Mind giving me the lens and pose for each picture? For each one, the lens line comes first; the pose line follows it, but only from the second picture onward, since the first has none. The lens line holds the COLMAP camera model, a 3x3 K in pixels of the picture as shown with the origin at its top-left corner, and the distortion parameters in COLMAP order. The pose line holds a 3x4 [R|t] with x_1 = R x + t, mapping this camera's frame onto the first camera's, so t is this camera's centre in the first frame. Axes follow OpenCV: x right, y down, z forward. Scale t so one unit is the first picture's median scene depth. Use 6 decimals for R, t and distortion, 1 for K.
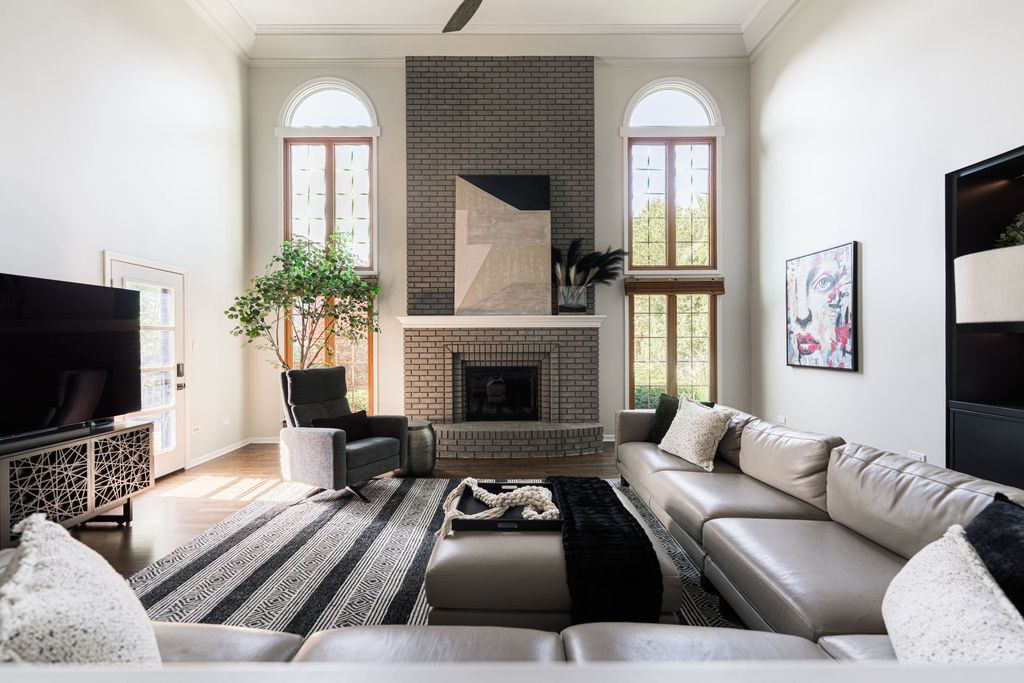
lens RADIAL K [[409.4, 0, 512.0], [0, 409.4, 341.5], [0, 0, 1]] dist [0.000902, -0.000158]
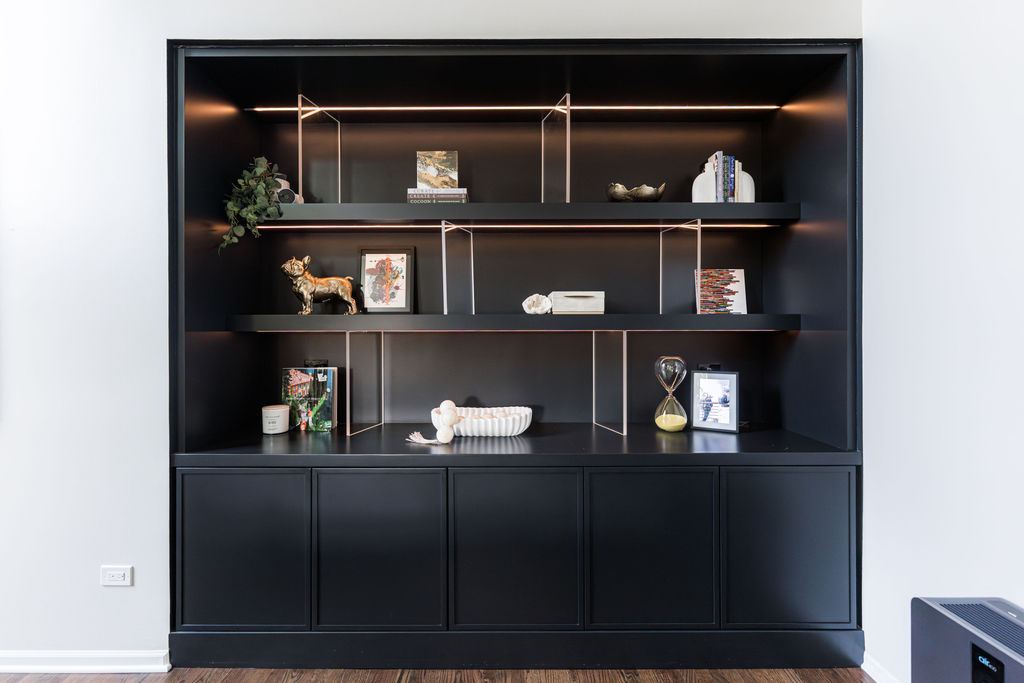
lens RADIAL K [[457.9, 0, 515.1], [0, 457.9, 313.1], [0, 0, 1]] dist [0.000939, 0.000112]
pose [[0.006672, 0.004809, 0.999966, 0.299947], [0.002554, 0.999985, -0.004826, -0.023989], [-0.999974, 0.002587, 0.006660, 0.353604]]
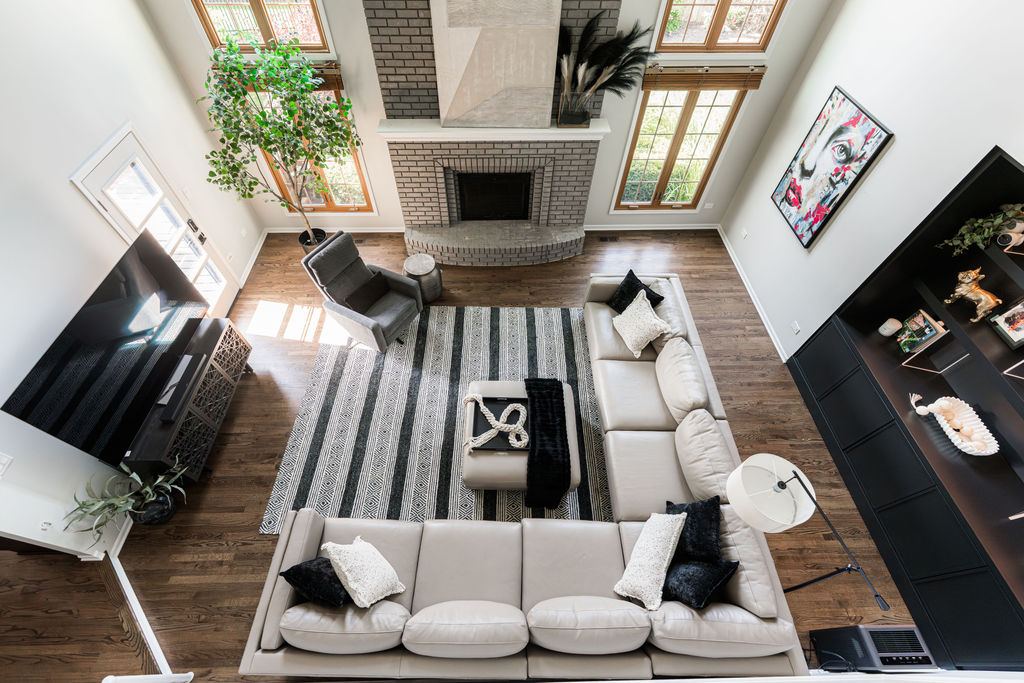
lens RADIAL K [[419.7, 0, 513.9], [0, 419.7, 336.7], [0, 0, 1]] dist [-0.000024, -0.000190]
pose [[0.999326, 0.012221, 0.034626, -0.009437], [-0.034901, 0.609216, 0.792236, -0.552784], [-0.011412, -0.792910, 0.609232, 0.084408]]
